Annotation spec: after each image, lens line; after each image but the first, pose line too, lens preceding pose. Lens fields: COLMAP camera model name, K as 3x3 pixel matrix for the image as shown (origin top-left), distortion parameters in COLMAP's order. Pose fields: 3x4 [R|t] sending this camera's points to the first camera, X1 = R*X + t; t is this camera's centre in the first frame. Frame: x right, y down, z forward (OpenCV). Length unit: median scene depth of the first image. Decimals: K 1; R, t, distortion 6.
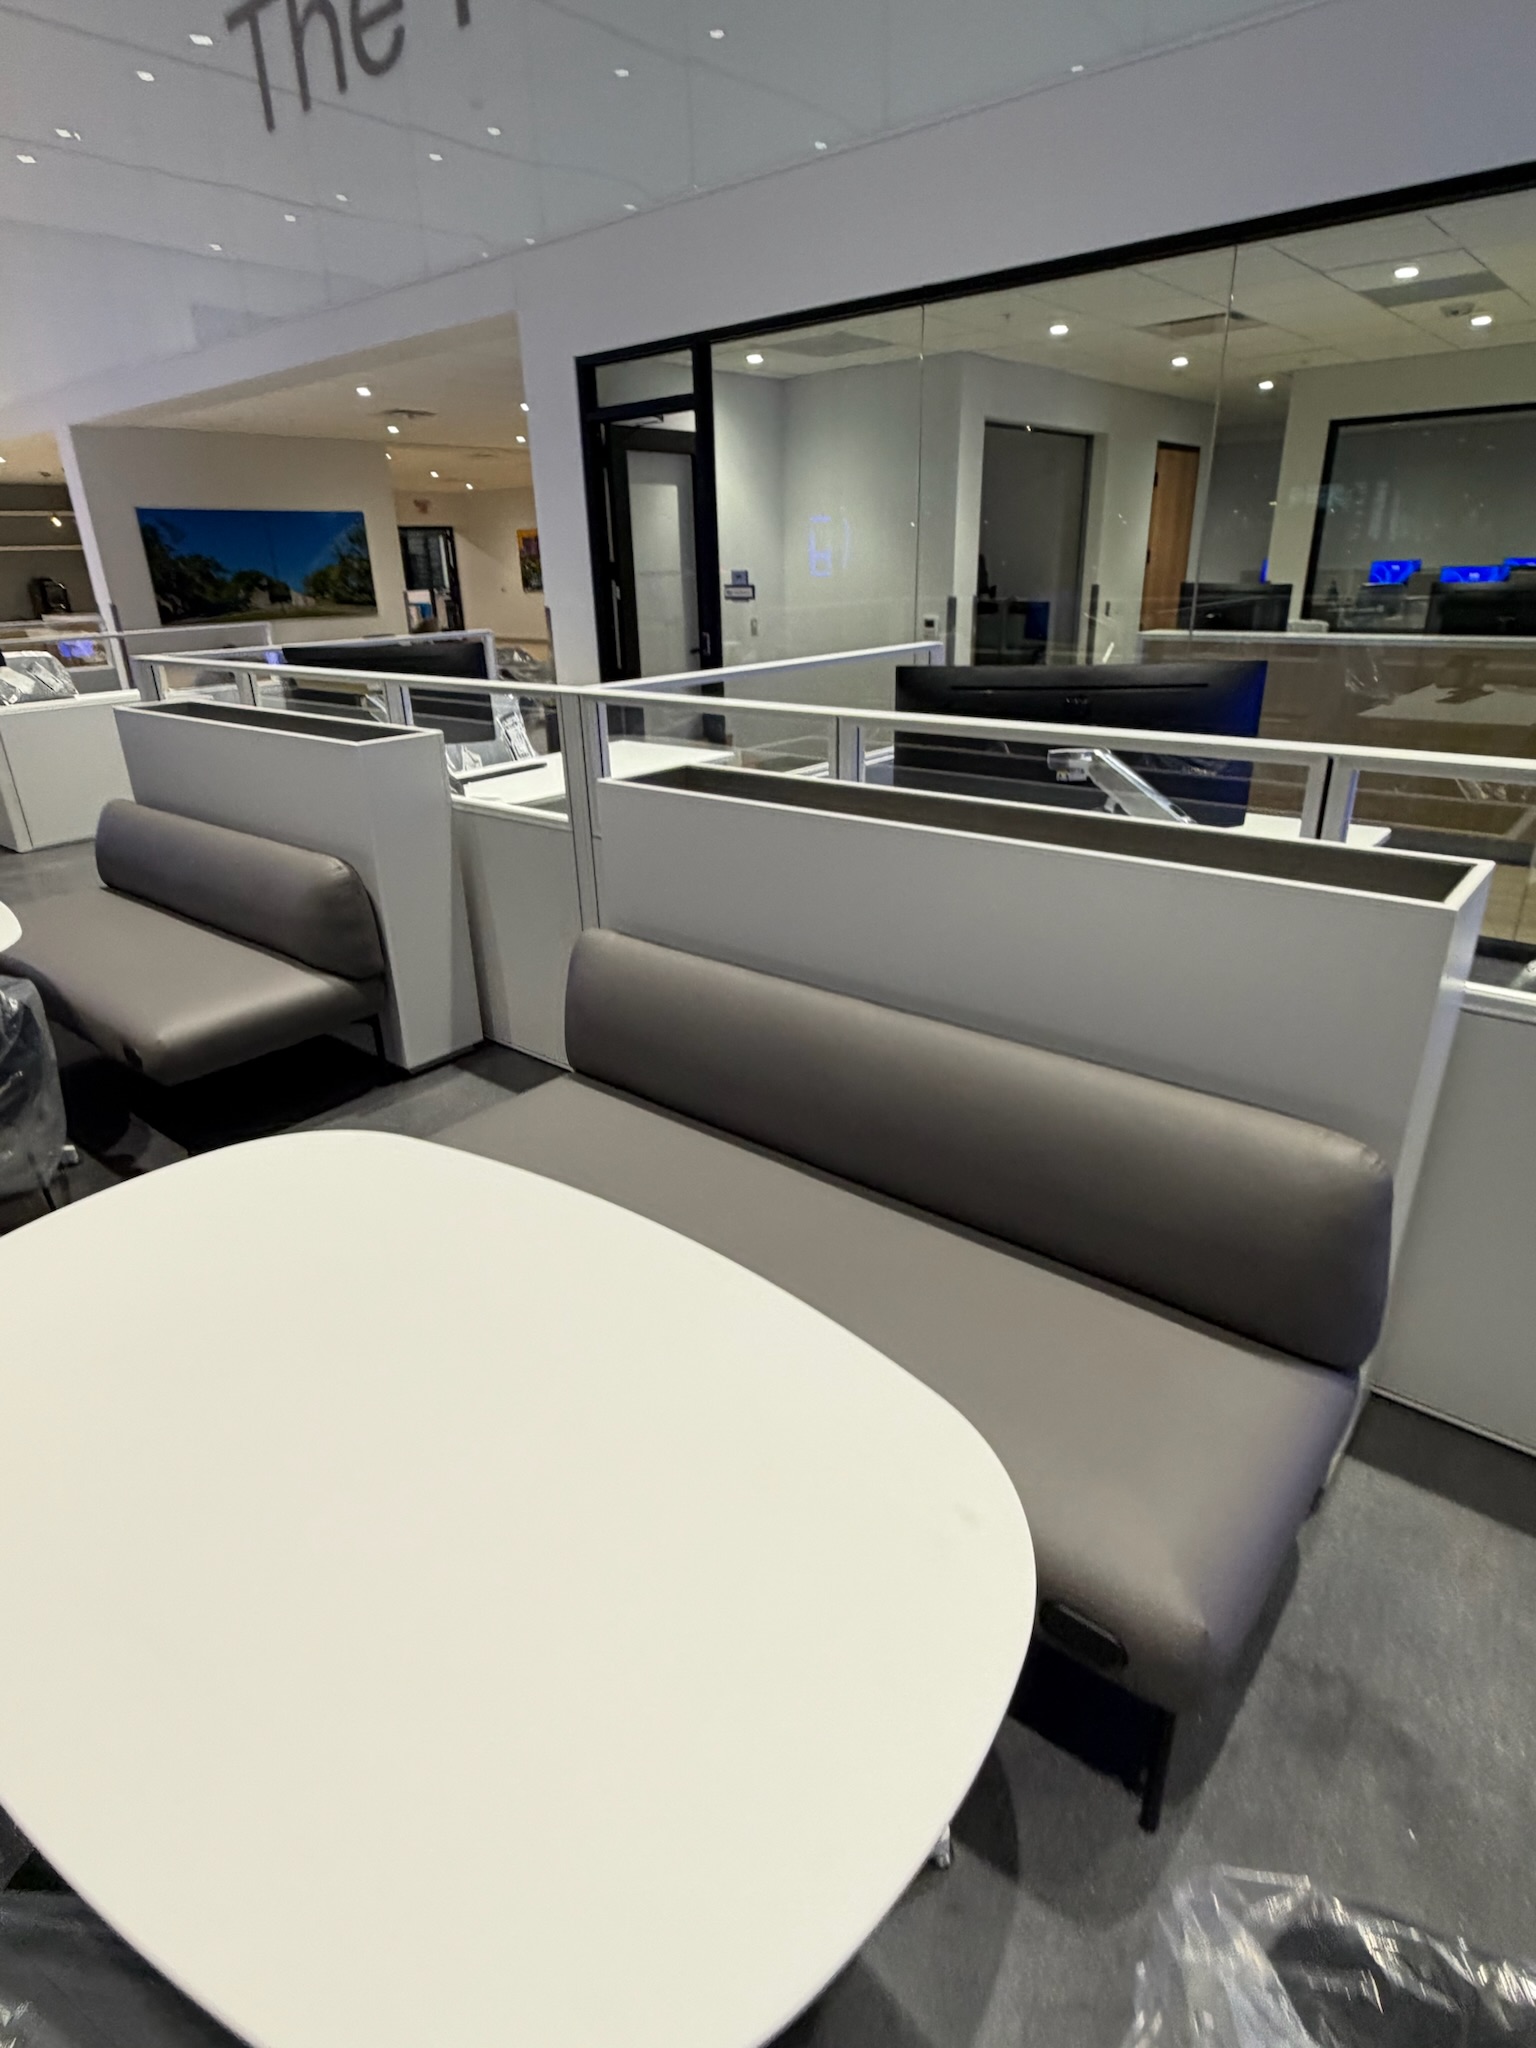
lens RADIAL K [[1094.9, 0, 763.7], [0, 1094.9, 1021.9], [0, 0, 1]] dist [0.007231, -0.003527]
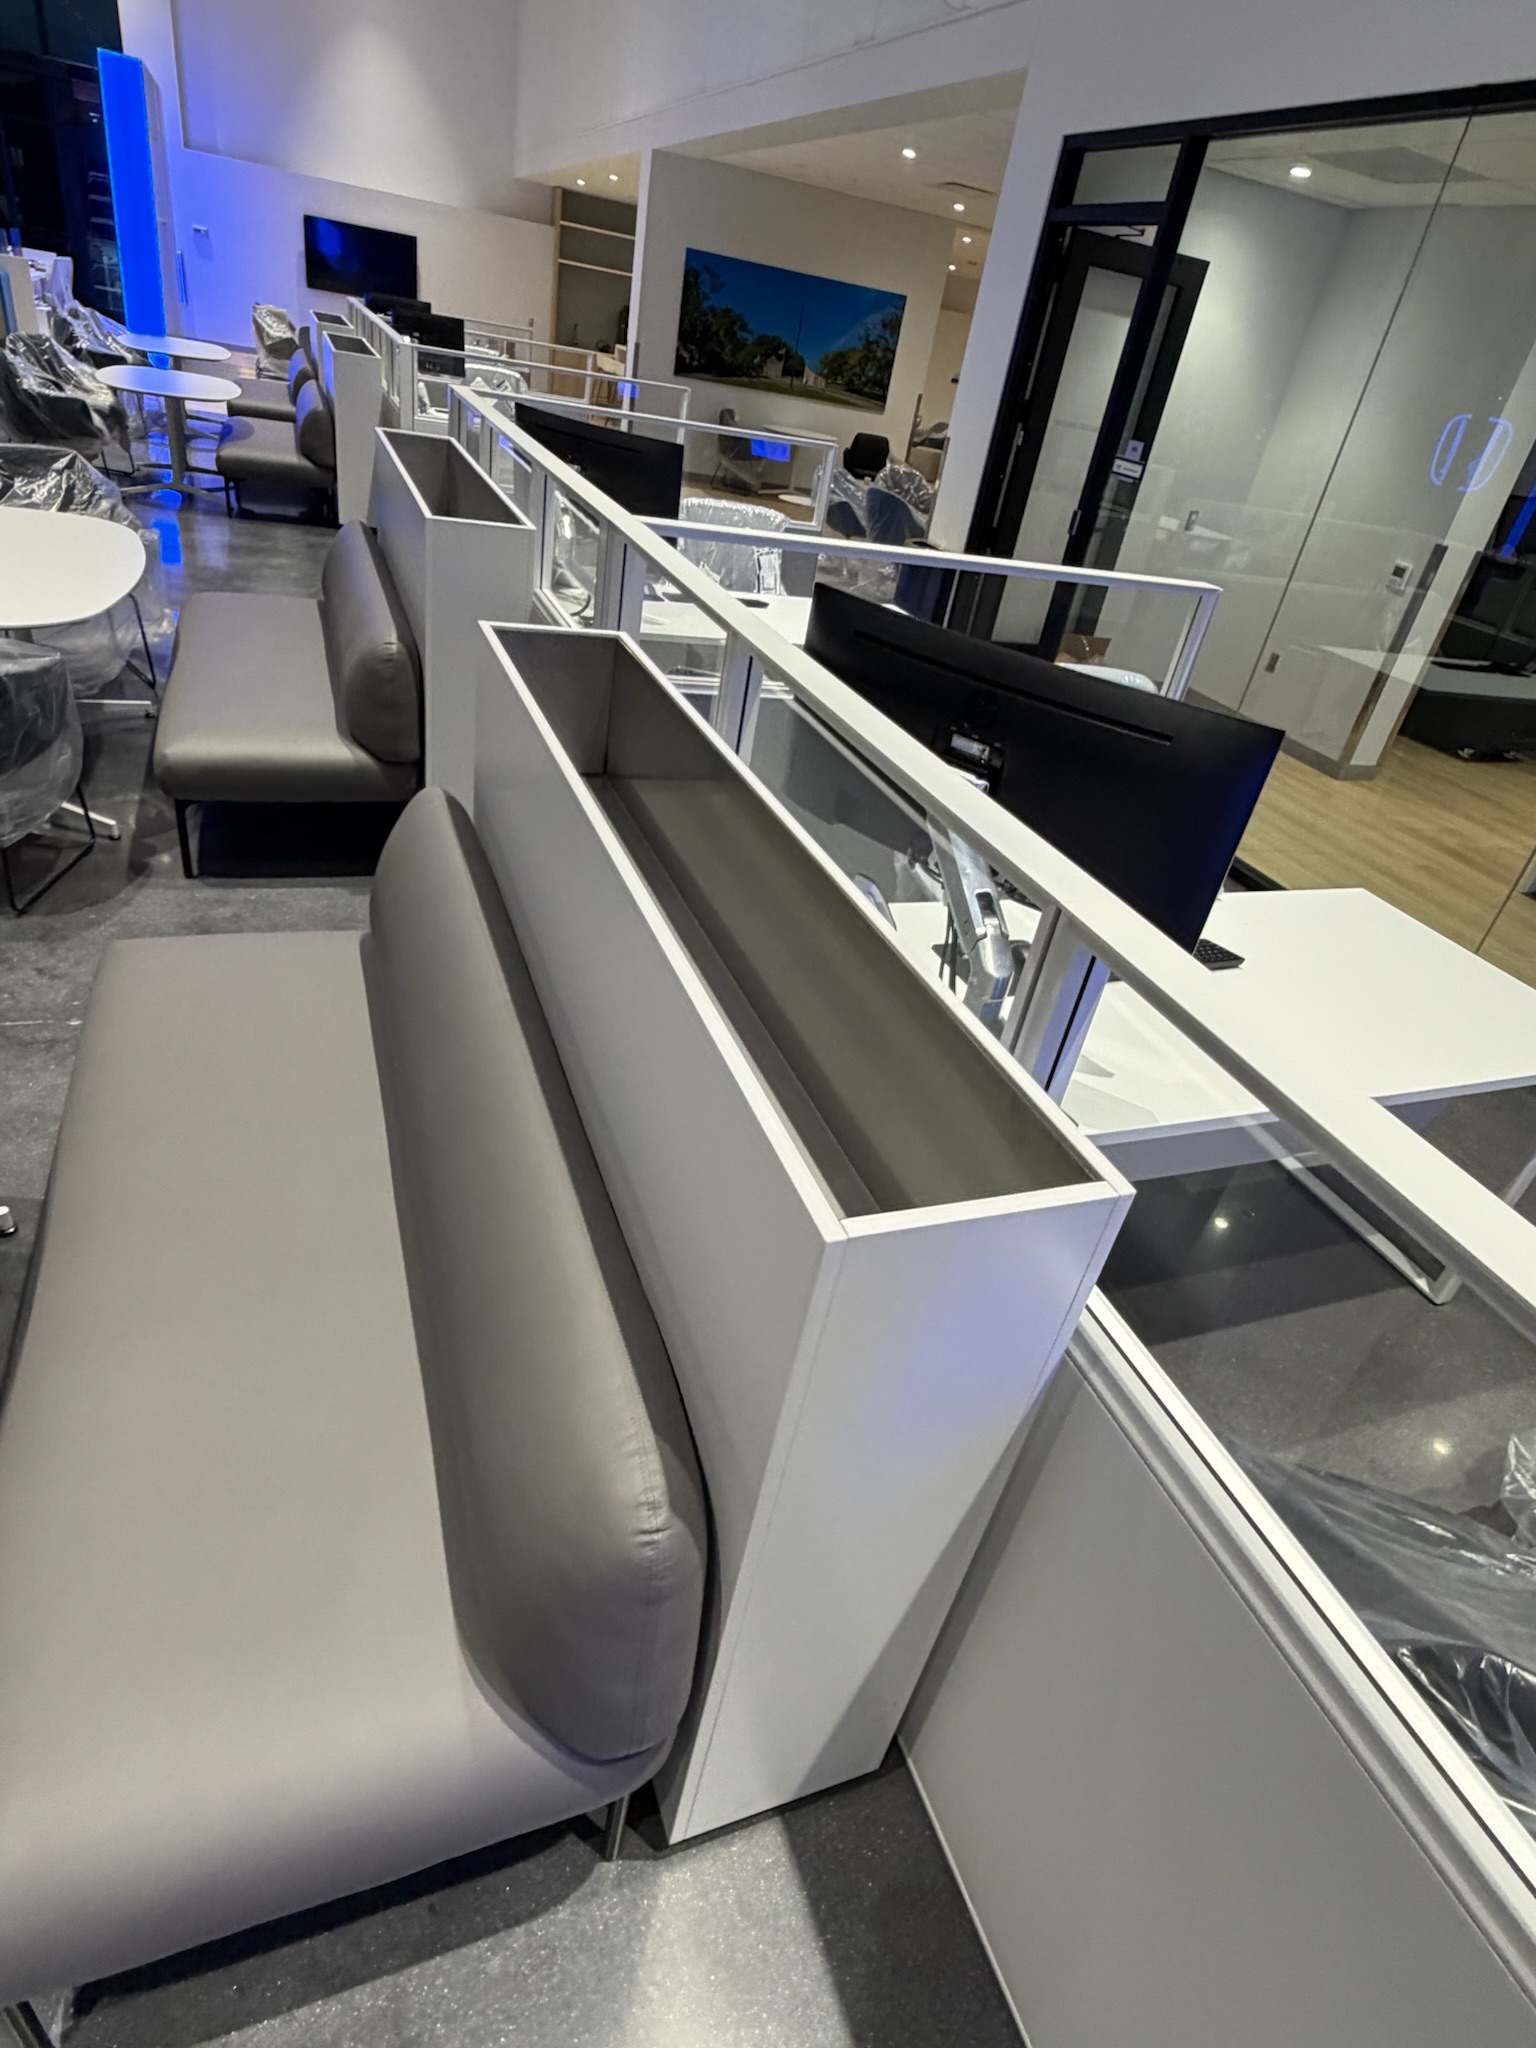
lens RADIAL K [[1094.9, 0, 767.9], [0, 1094.9, 1026.1], [0, 0, 1]] dist [0.007231, -0.003527]
pose [[0.856012, 0.403518, -0.323136, 0.124785], [-0.357010, 0.913517, 0.195012, -0.050946], [0.373881, -0.051570, 0.926042, 0.078928]]
